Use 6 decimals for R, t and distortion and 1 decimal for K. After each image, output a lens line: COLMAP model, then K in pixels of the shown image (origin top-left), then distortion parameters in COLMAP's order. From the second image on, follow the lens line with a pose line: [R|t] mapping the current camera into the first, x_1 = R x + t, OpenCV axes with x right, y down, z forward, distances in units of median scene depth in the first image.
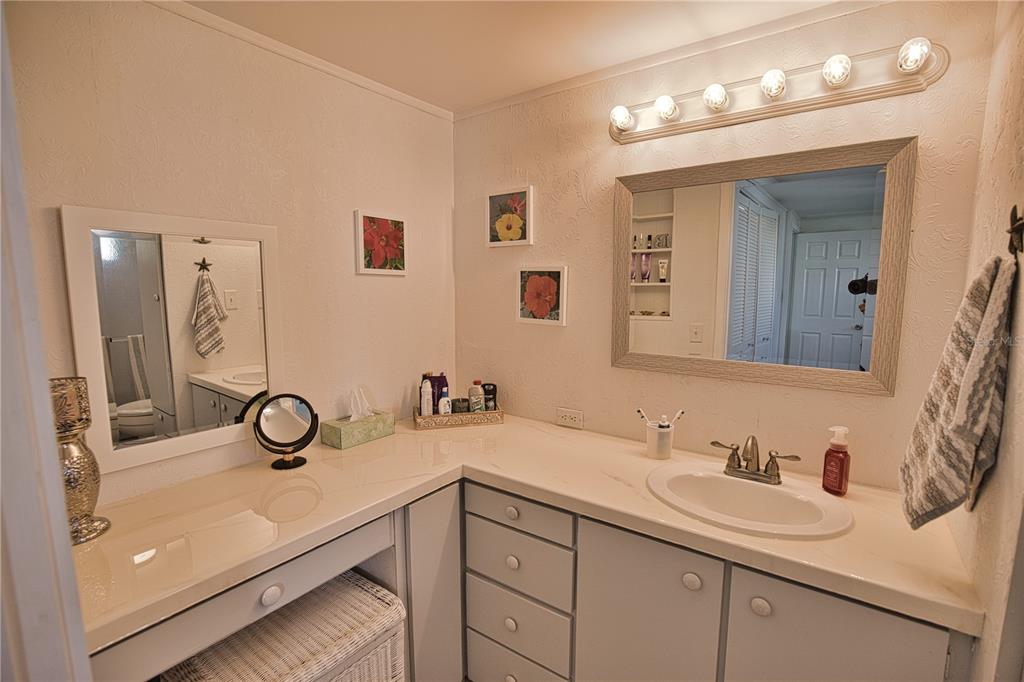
lens RADIAL K [[467.1, 0, 514.3], [0, 467.1, 345.2], [0, 0, 1]] dist [-0.027080, 0.000812]
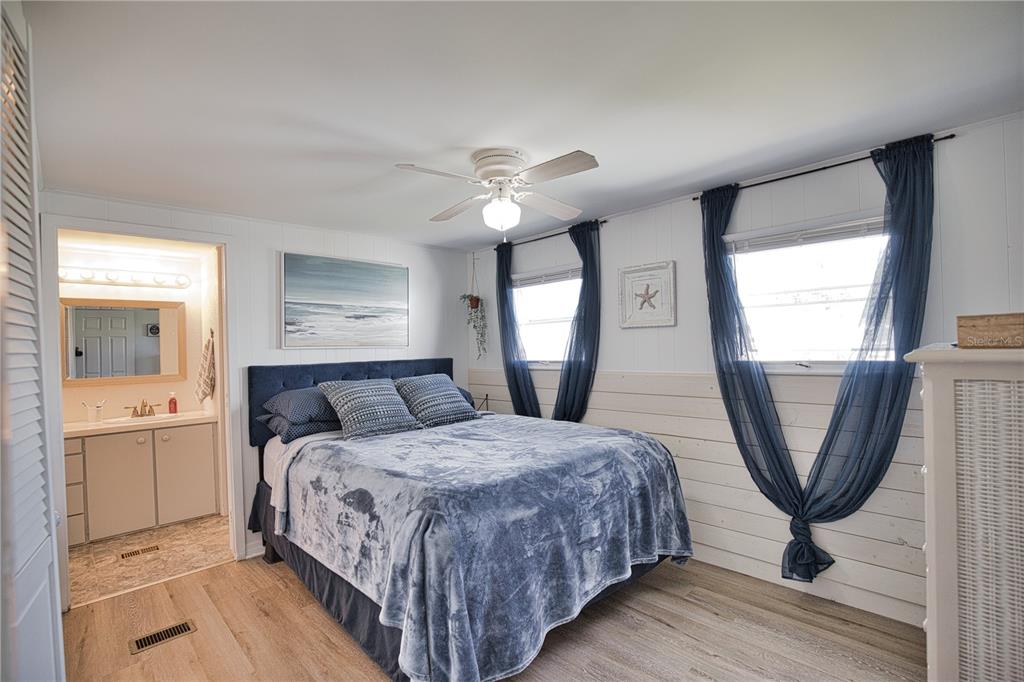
lens RADIAL K [[471.1, 0, 514.5], [0, 471.1, 346.9], [0, 0, 1]] dist [-0.025537, 0.000752]
pose [[0.171849, -0.005647, 0.985107, -1.307838], [0.148625, 0.988686, -0.020260, 0.190346], [-0.973847, 0.149893, 0.170744, -1.202460]]
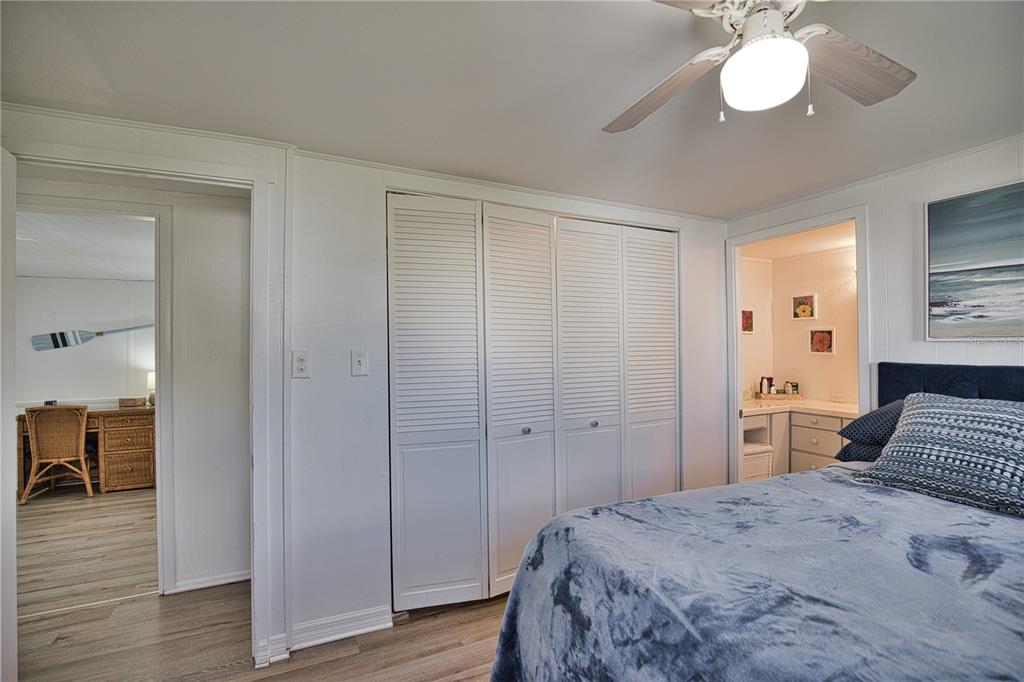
lens RADIAL K [[466.8, 0, 518.9], [0, 466.8, 347.8], [0, 0, 1]] dist [-0.030411, 0.007159]
pose [[0.885061, -0.006792, -0.465426, -0.198135], [-0.049515, 0.992847, -0.108646, 0.233438], [0.462835, 0.119204, 0.878393, -1.593124]]
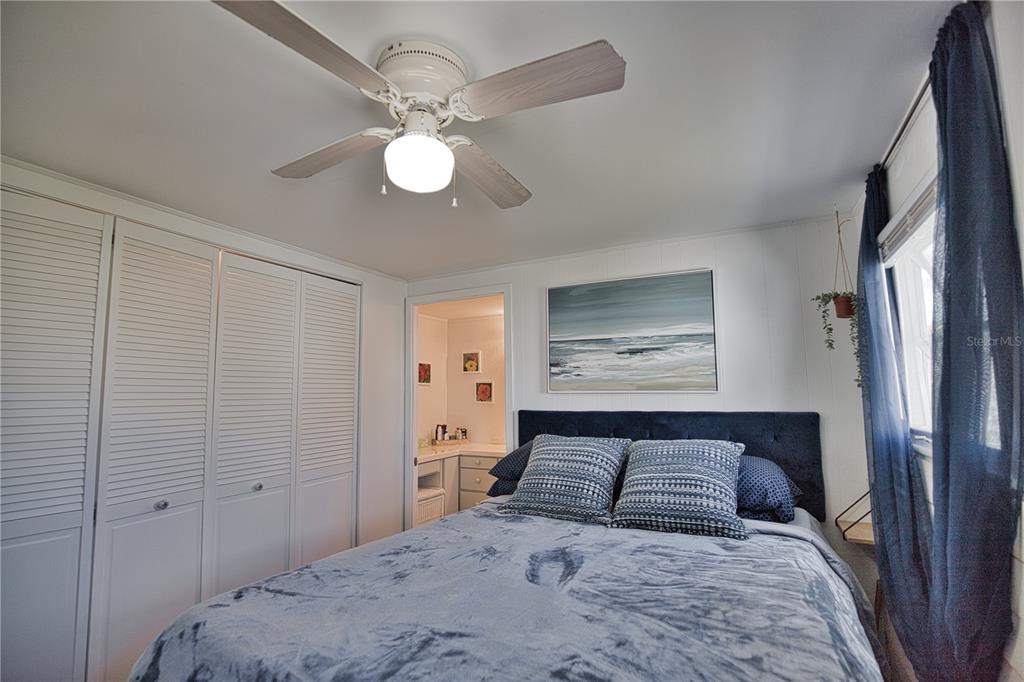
lens RADIAL K [[467.1, 0, 514.3], [0, 467.1, 345.2], [0, 0, 1]] dist [-0.027080, 0.000812]
pose [[0.989272, 0.002740, 0.146057, -0.159149], [0.030371, 0.974119, -0.223984, 0.226095], [-0.142891, 0.226017, 0.963586, -1.592575]]
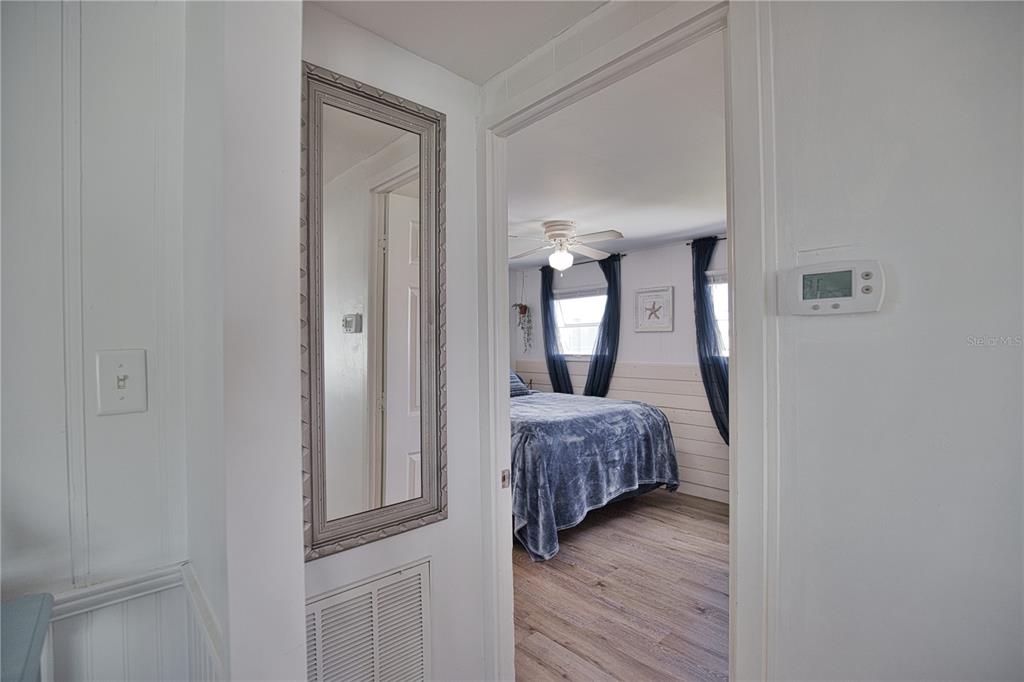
lens RADIAL K [[467.1, 0, 514.3], [0, 467.1, 345.2], [0, 0, 1]] dist [-0.027080, 0.000812]
pose [[0.200066, -0.001568, 0.979781, -1.975174], [0.126767, 0.991635, -0.024298, 0.192000], [-0.971547, 0.129065, 0.198591, -1.166614]]
